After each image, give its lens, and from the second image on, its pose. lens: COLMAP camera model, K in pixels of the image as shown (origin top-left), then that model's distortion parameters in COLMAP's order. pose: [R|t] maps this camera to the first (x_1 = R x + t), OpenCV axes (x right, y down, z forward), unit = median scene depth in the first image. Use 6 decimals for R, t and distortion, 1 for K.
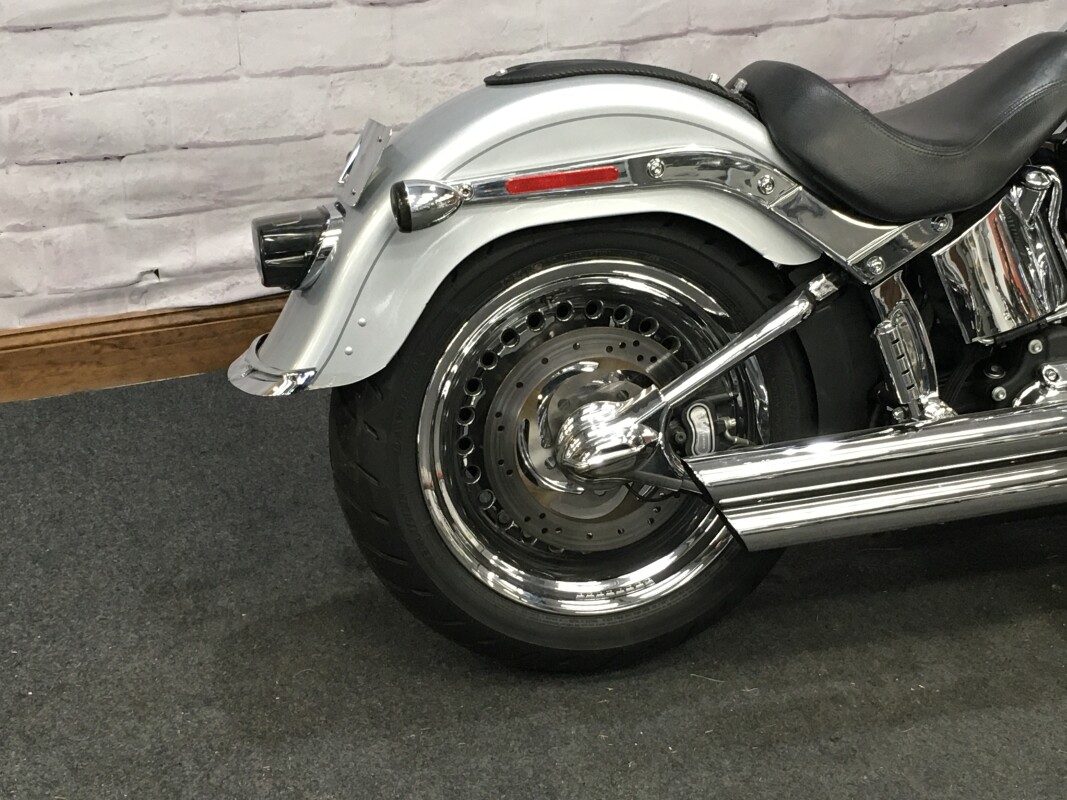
lens RADIAL K [[1863.8, 0, 533.6], [0, 1863.8, 398.9], [0, 0, 1]] dist [0.105766, 0.000000]
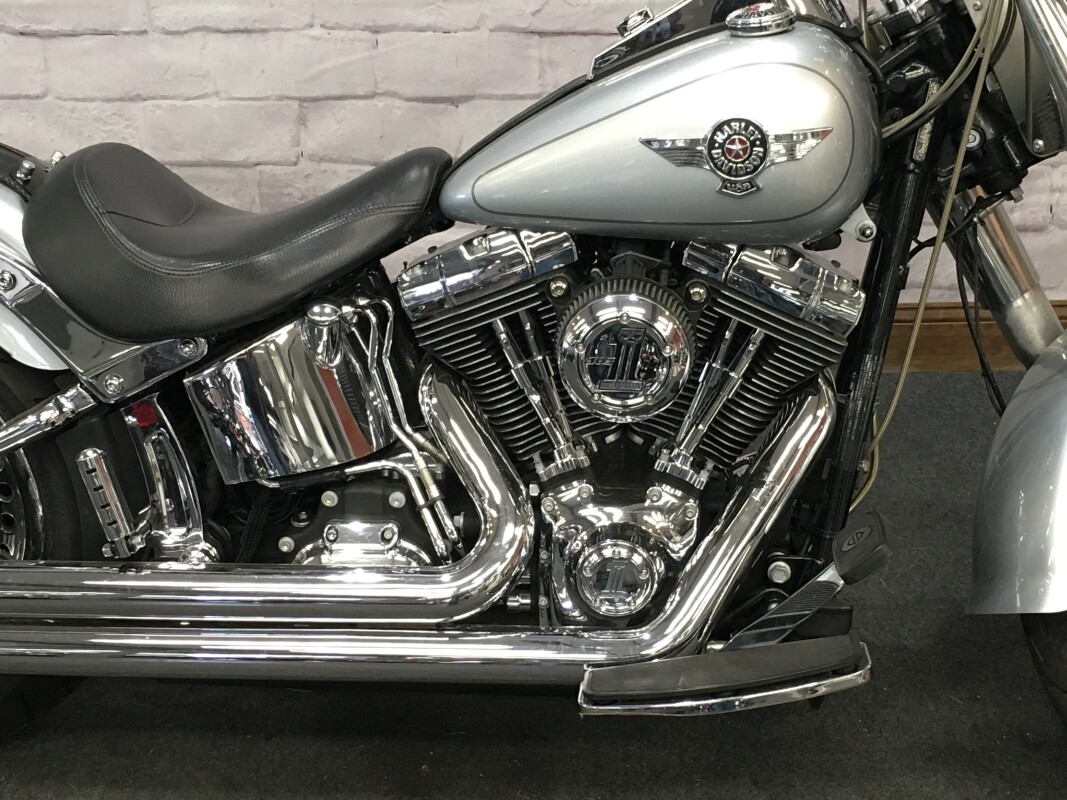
lens RADIAL K [[1863.8, 0, 533.3], [0, 1863.8, 402.4], [0, 0, 1]] dist [0.105766, 0.000000]
pose [[0.938939, 0.148875, -0.310210, 0.480162], [-0.146815, 0.988705, 0.030119, -0.087329], [0.311190, 0.017264, 0.950191, 0.151365]]
